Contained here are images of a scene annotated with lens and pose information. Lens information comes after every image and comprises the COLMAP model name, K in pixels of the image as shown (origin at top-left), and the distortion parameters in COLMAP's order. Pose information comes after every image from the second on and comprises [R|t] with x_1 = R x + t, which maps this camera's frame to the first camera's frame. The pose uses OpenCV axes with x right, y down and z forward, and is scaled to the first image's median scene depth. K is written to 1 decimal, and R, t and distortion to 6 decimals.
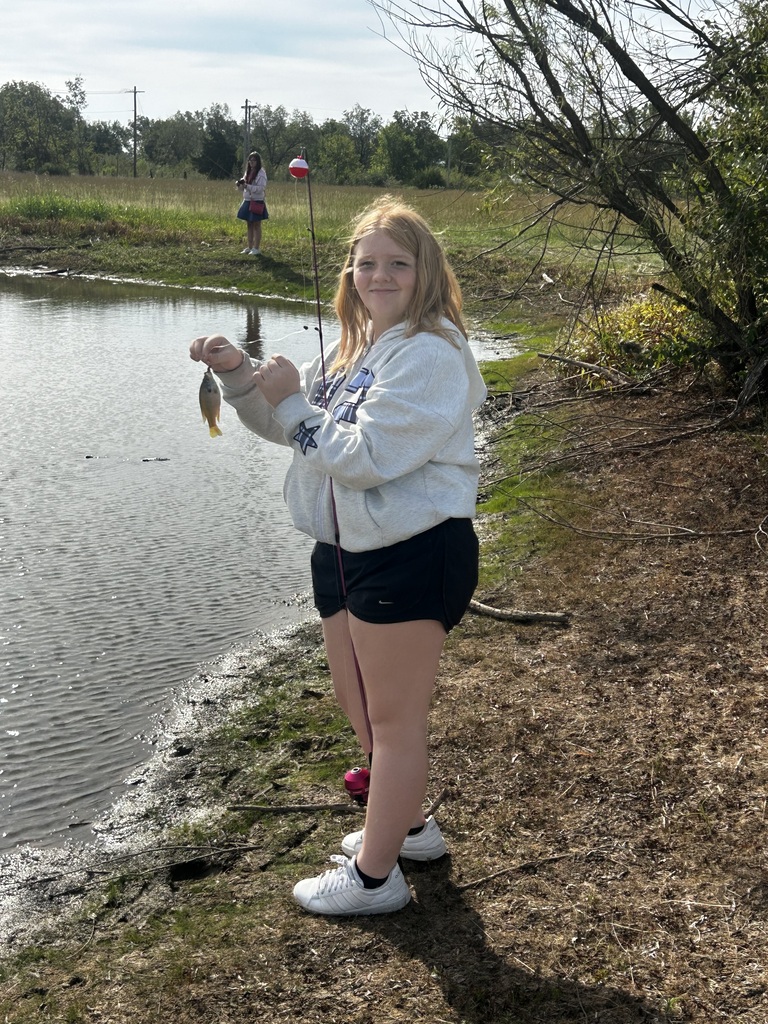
lens RADIAL K [[1311.4, 0, 389.4], [0, 1311.4, 508.7], [0, 0, 1]] dist [0.115896, 0.000000]
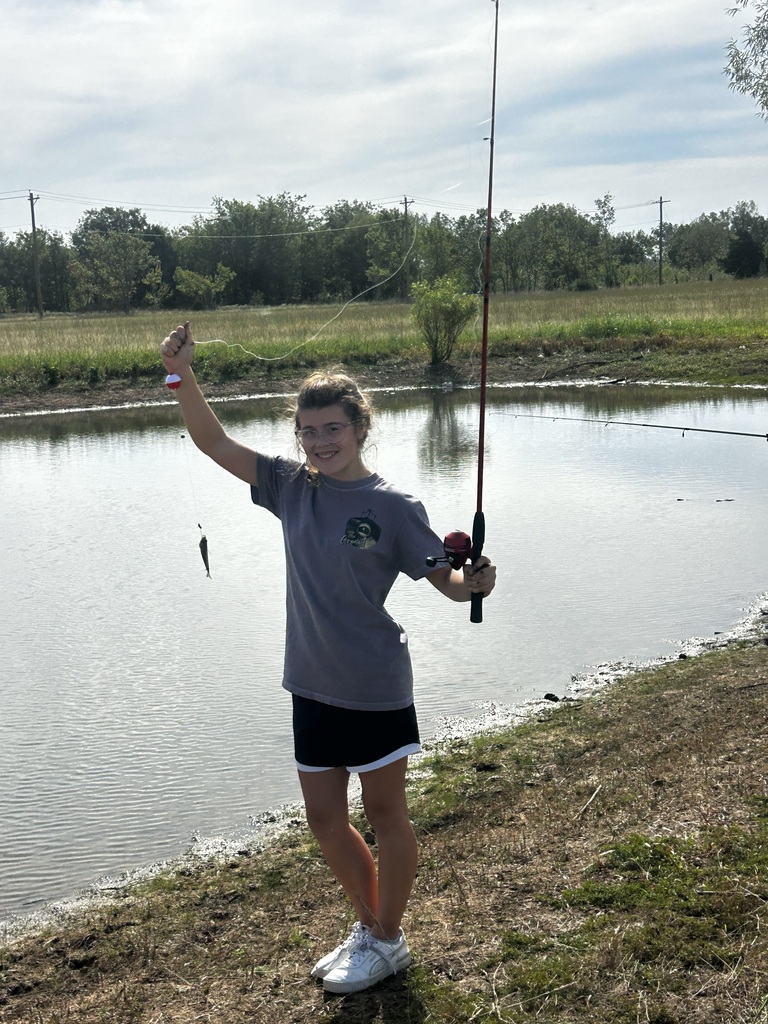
lens RADIAL K [[1371.3, 0, 388.8], [0, 1371.3, 518.5], [0, 0, 1]] dist [0.042307, 0.000000]
pose [[0.927653, -0.021033, -0.372850, 0.012163], [-0.006820, 0.997292, -0.073229, 0.026037], [0.373380, 0.070474, 0.924998, -0.149509]]
